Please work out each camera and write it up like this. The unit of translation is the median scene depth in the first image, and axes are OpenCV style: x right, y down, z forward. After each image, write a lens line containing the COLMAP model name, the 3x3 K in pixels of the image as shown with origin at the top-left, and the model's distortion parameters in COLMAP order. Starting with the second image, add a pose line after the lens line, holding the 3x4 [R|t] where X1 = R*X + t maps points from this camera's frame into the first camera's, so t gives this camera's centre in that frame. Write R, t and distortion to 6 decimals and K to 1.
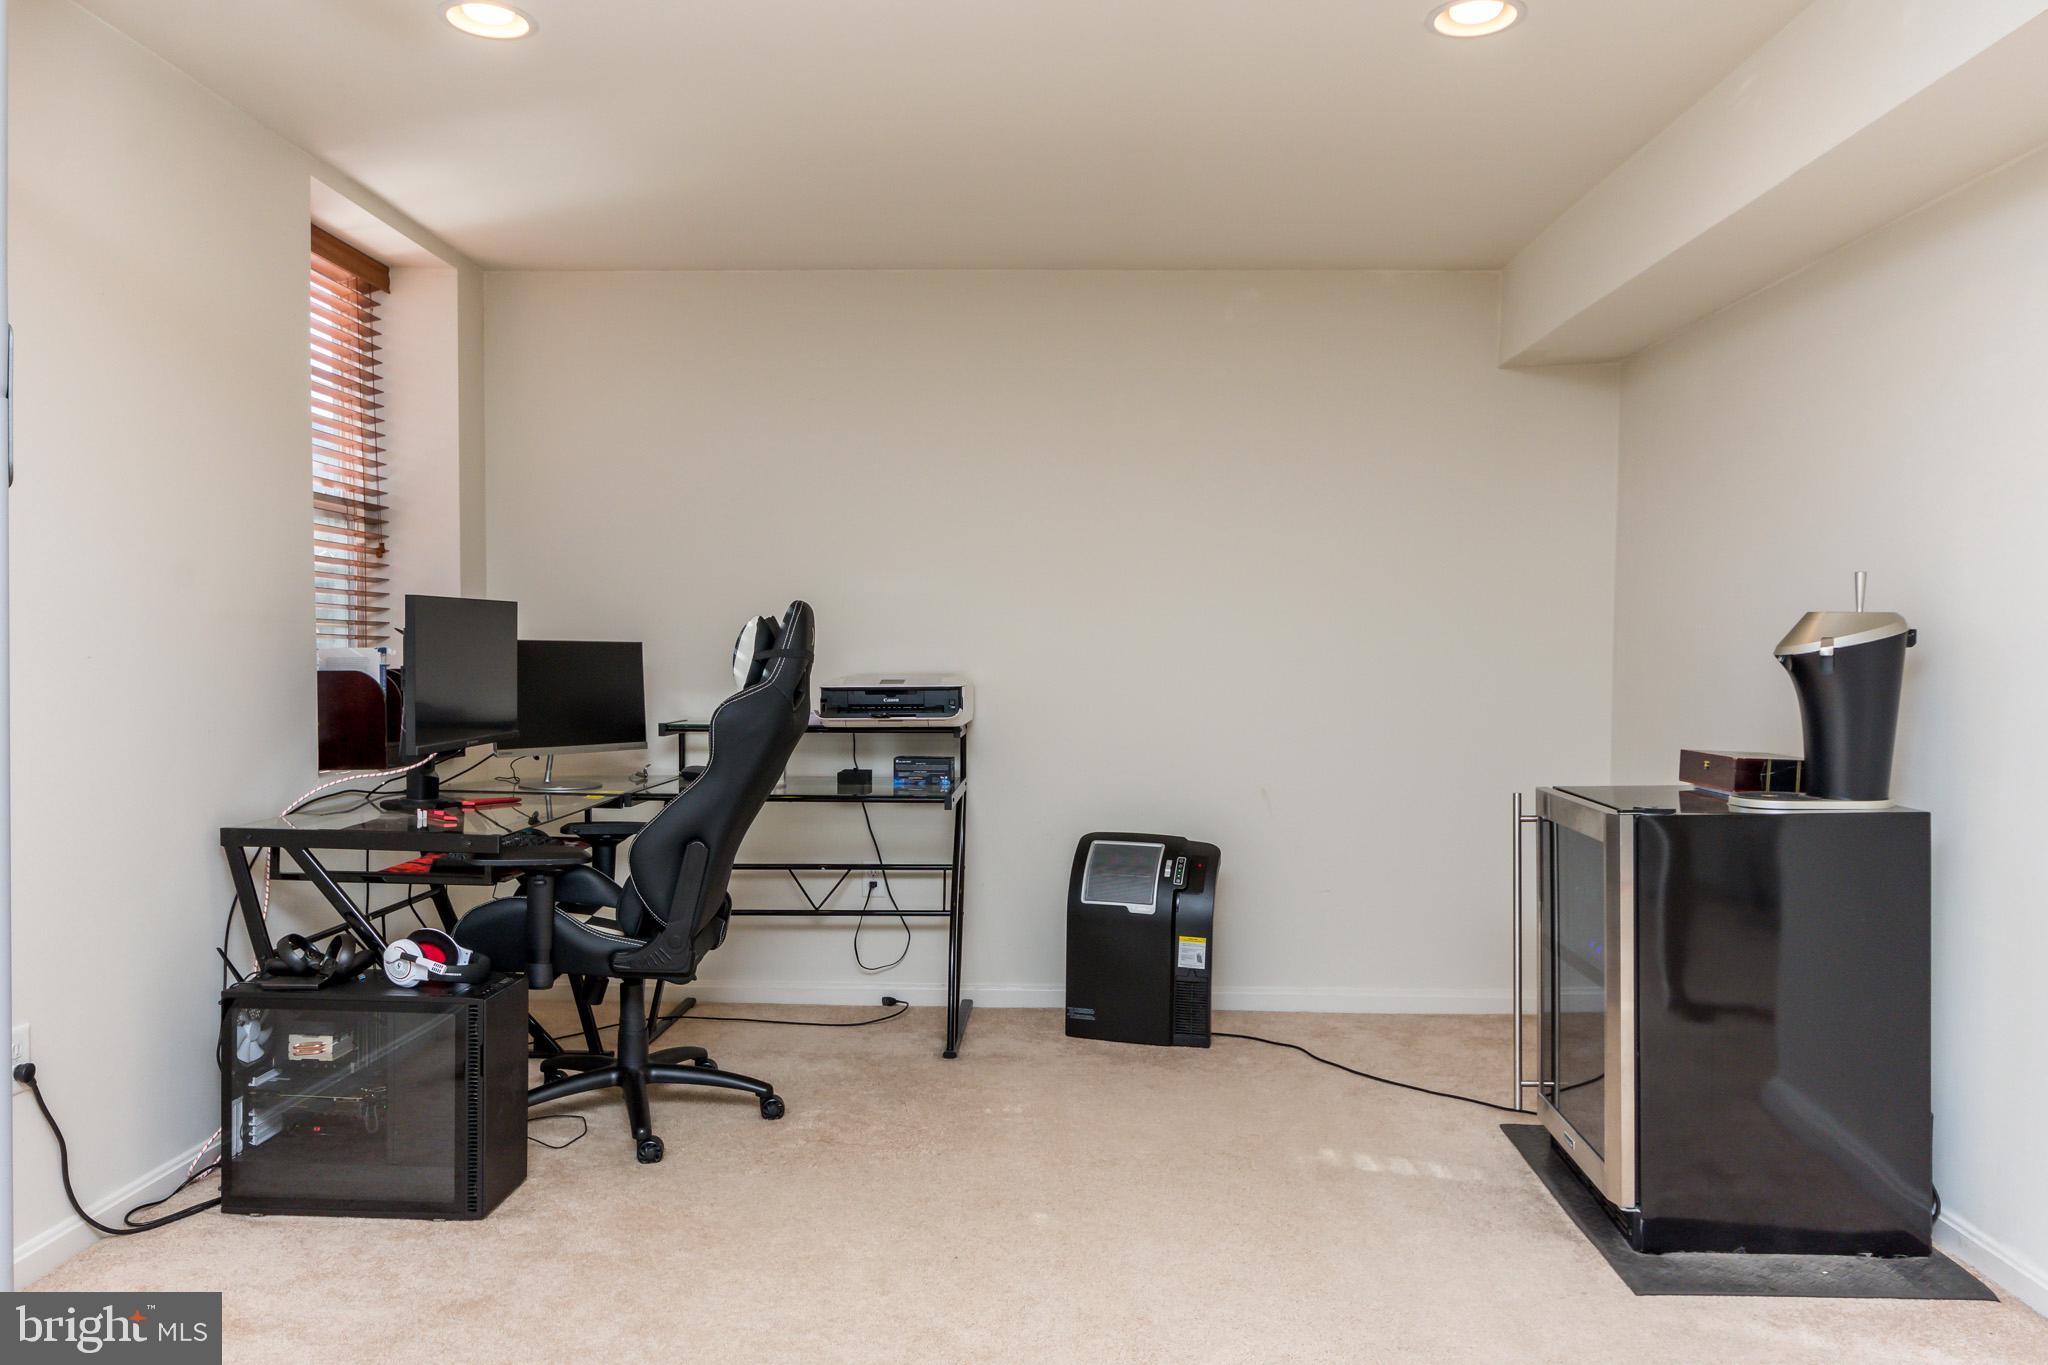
lens RADIAL K [[1454.9, 0, 1024.9], [0, 1454.9, 635.4], [0, 0, 1]] dist [-0.002848, 0.000332]
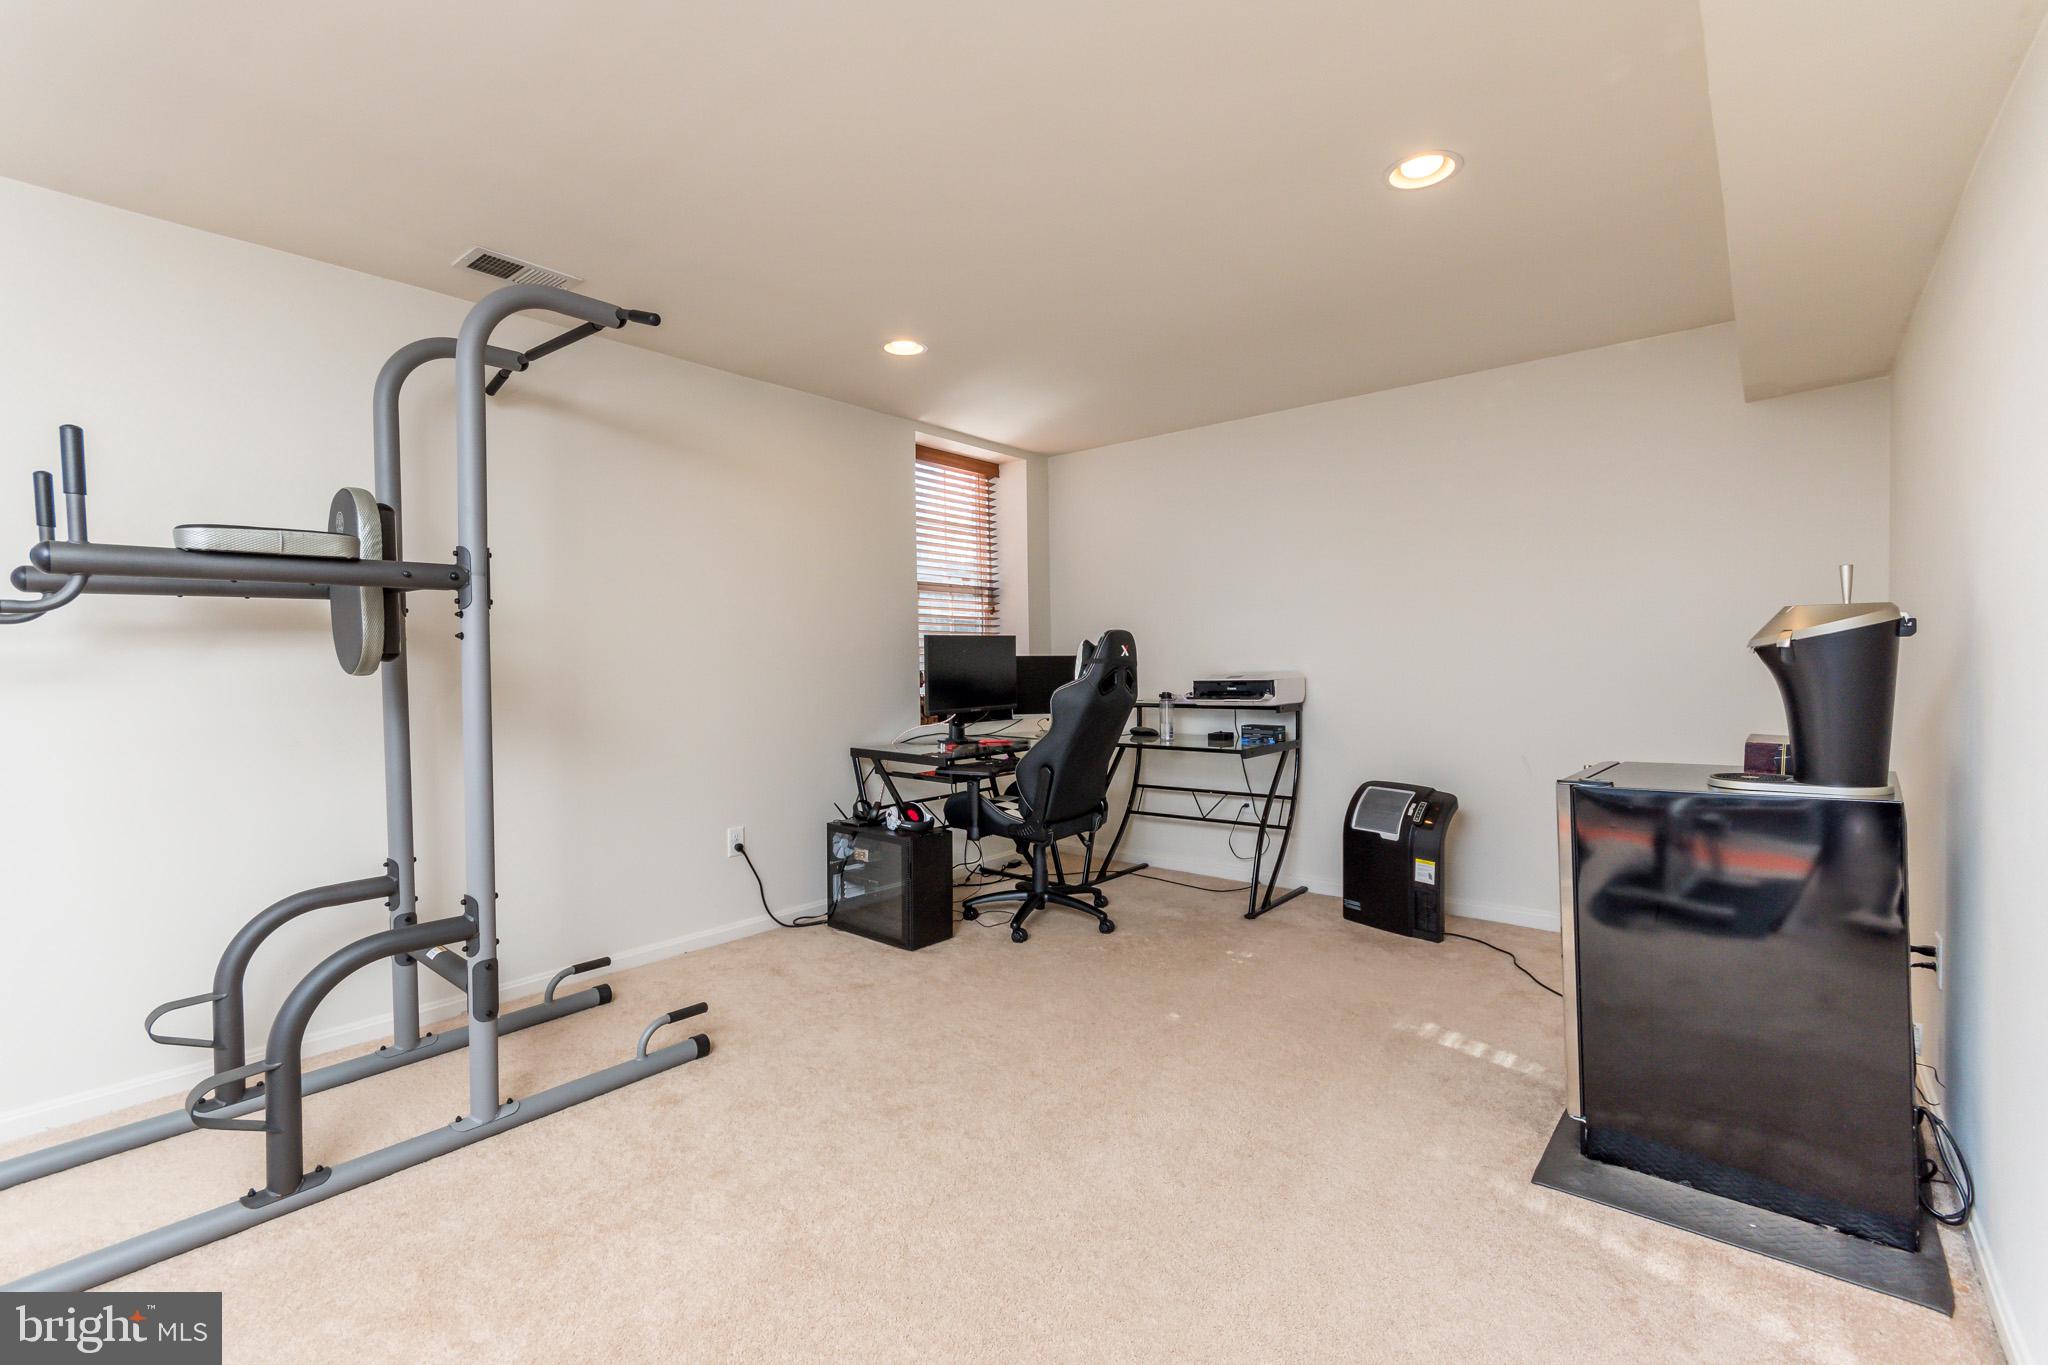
lens RADIAL K [[890.9, 0, 1025.5], [0, 890.9, 643.5], [0, 0, 1]] dist [-0.002494, -0.000437]
pose [[0.785060, -0.030077, -0.618689, 0.398115], [0.025649, 0.999542, -0.016045, 0.006067], [0.618888, -0.003272, 0.785472, 0.115773]]
